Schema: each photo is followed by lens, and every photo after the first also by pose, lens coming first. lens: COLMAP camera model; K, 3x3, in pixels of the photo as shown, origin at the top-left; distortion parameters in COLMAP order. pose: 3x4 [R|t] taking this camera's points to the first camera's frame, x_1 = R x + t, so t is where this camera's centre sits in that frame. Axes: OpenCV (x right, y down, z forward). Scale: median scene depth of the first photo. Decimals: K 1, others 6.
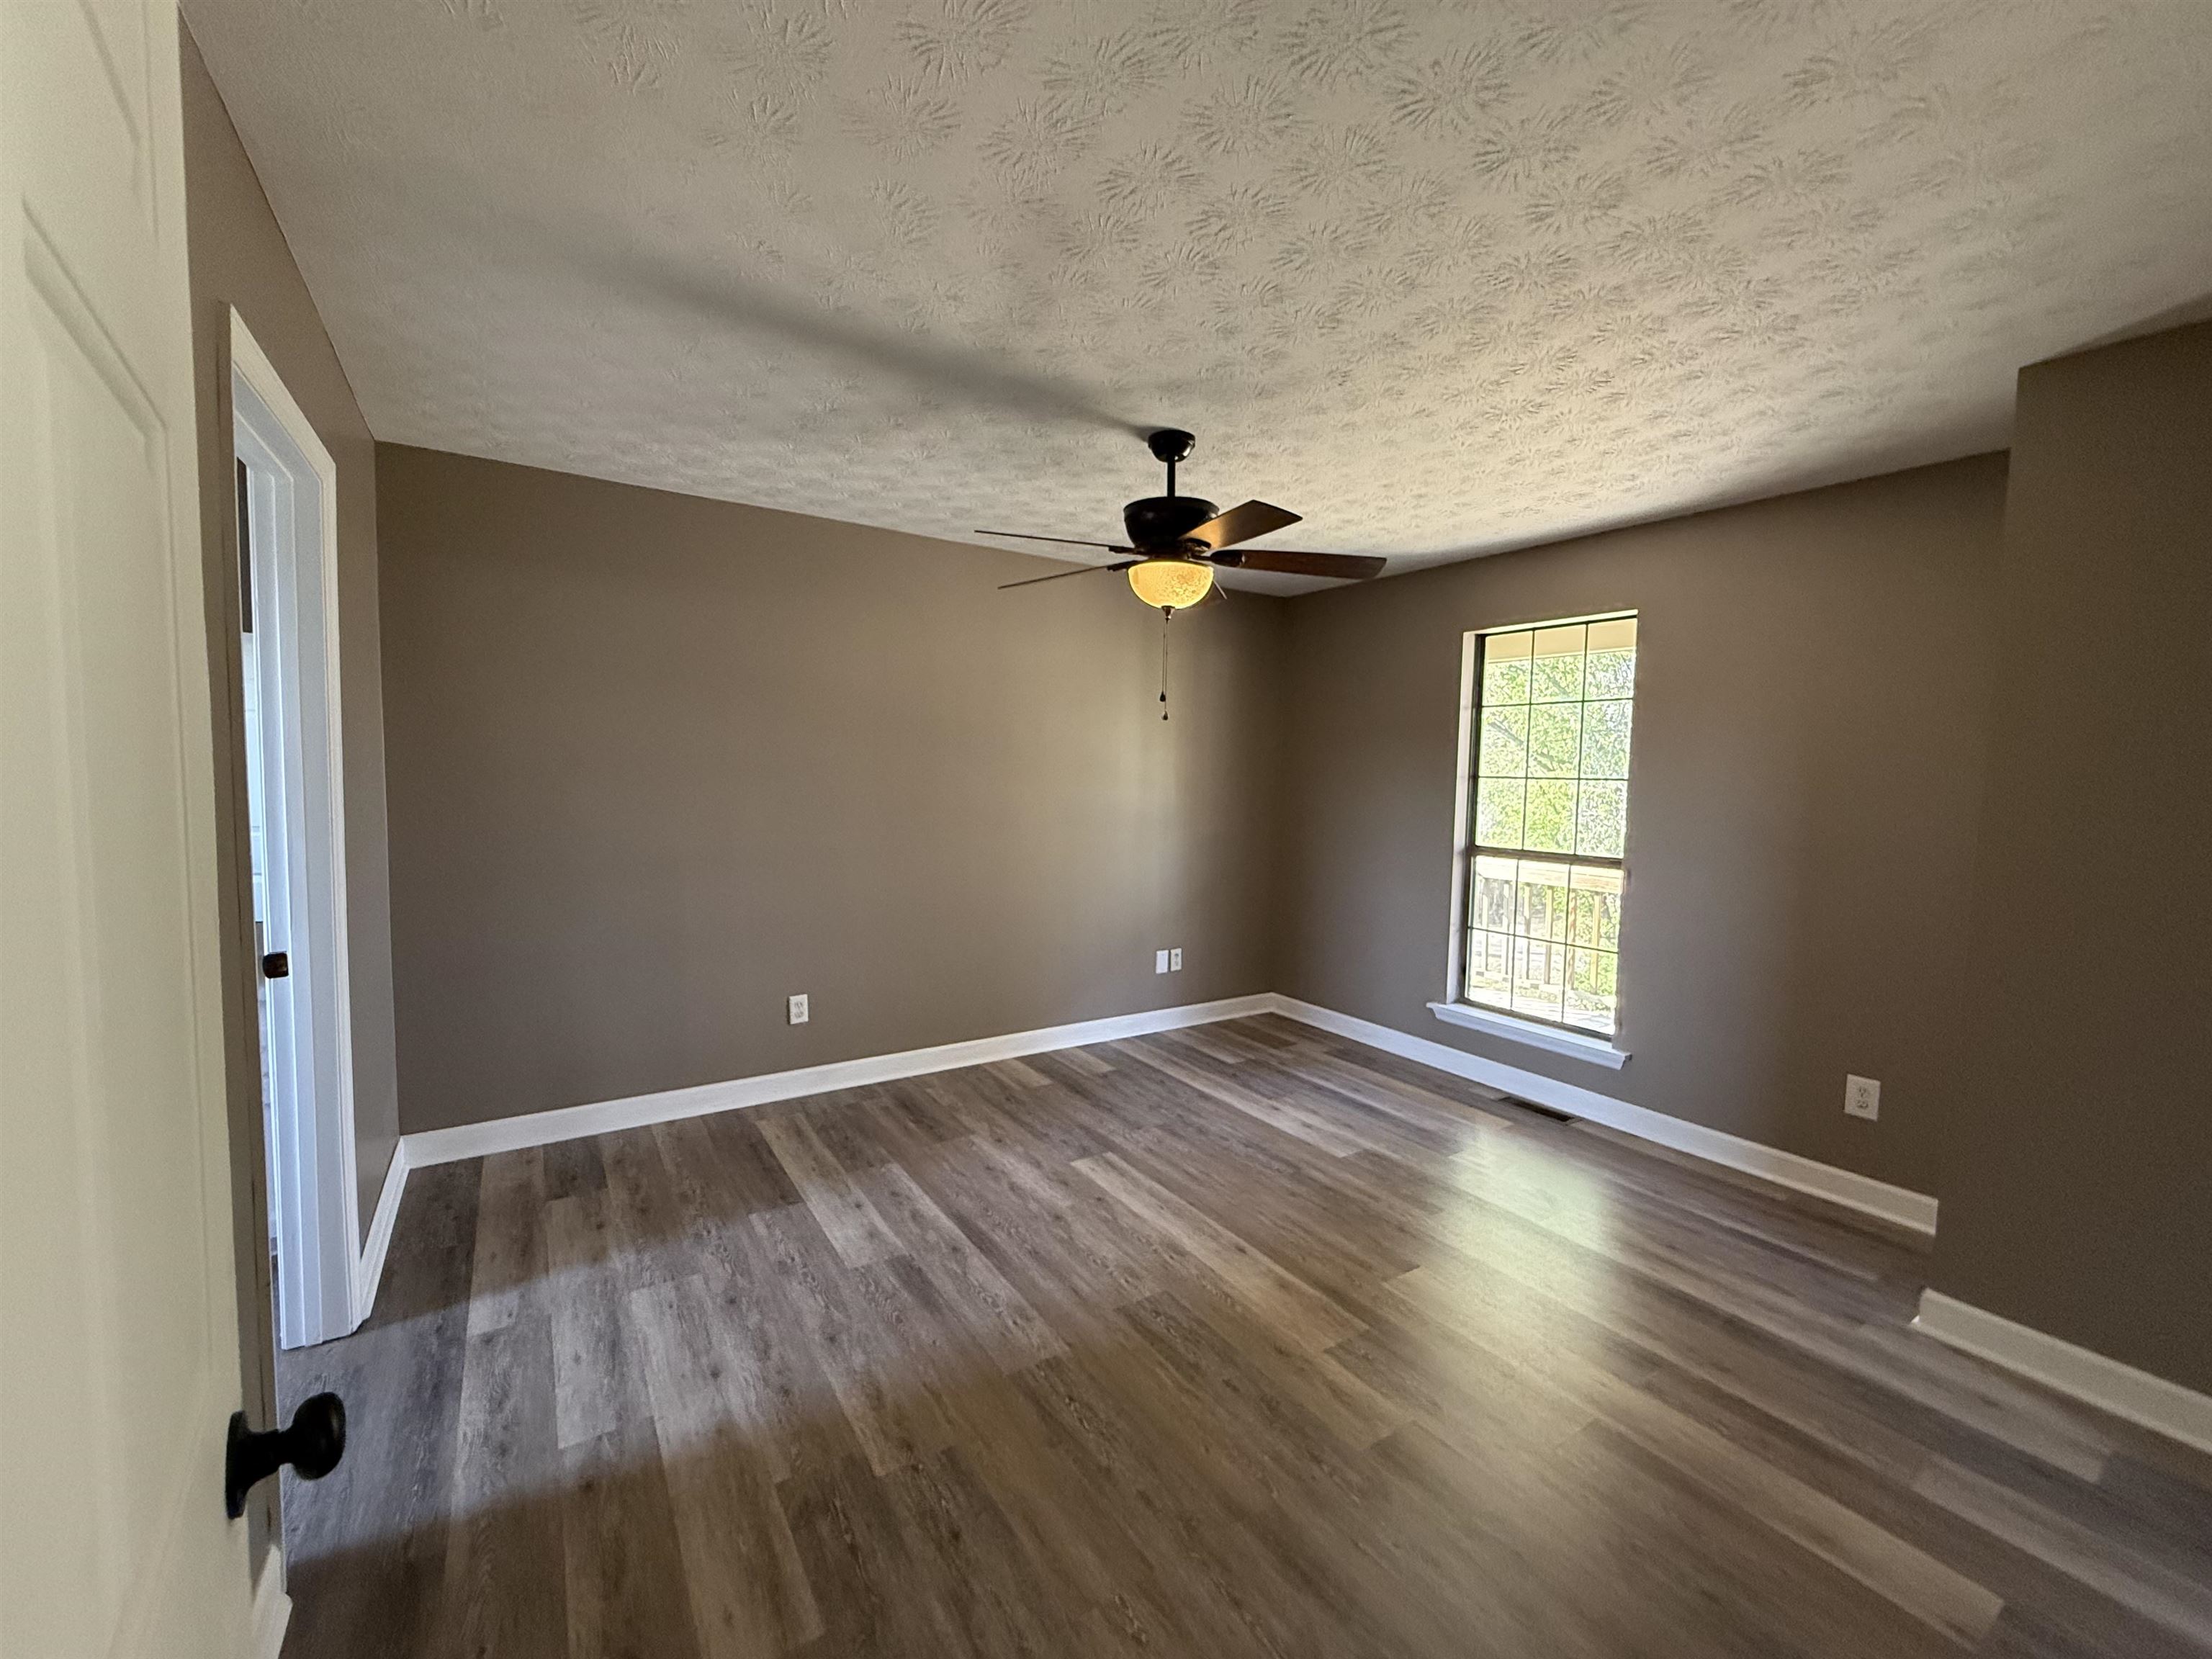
lens RADIAL K [[882.8, 0, 1099.1], [0, 882.8, 826.4], [0, 0, 1]] dist [-0.001322, 0.000706]
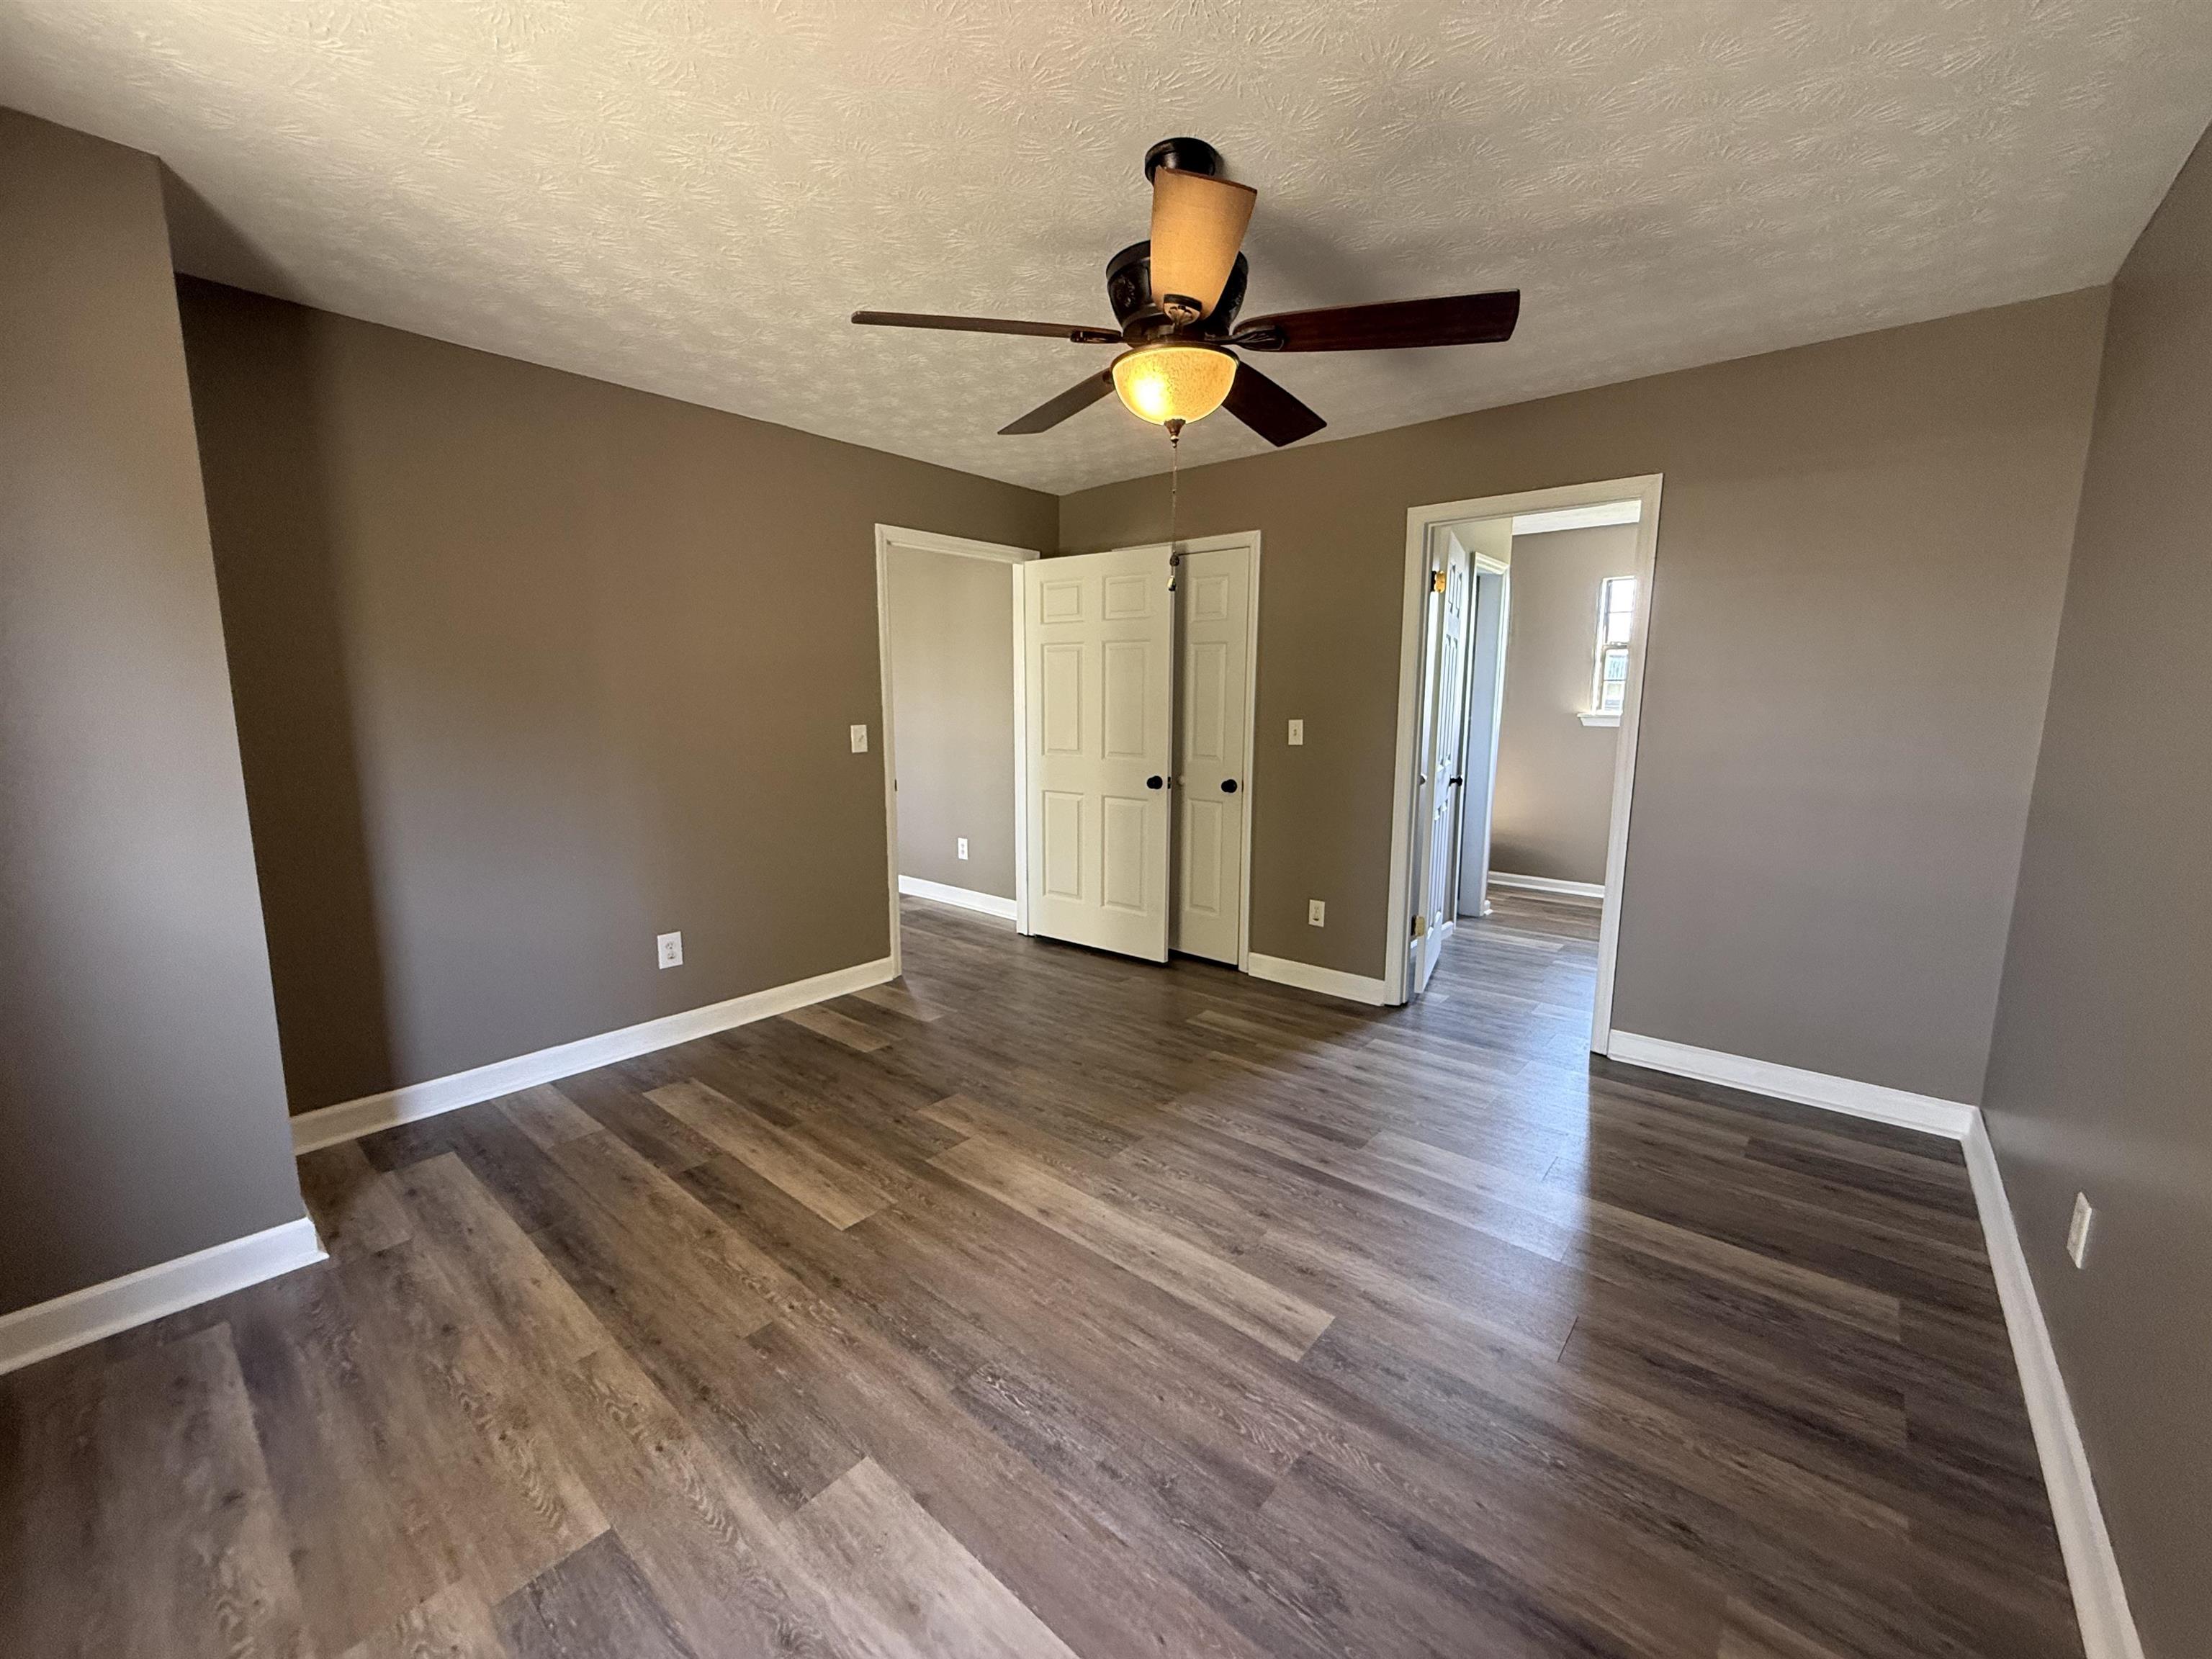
lens RADIAL K [[882.8, 0, 1099.1], [0, 882.8, 826.4], [0, 0, 1]] dist [-0.001322, 0.000706]
pose [[-0.959430, 0.020457, -0.281205, 0.333858], [-0.039348, 0.977889, 0.205388, -0.079672], [0.279188, 0.208120, -0.937411, 1.691045]]
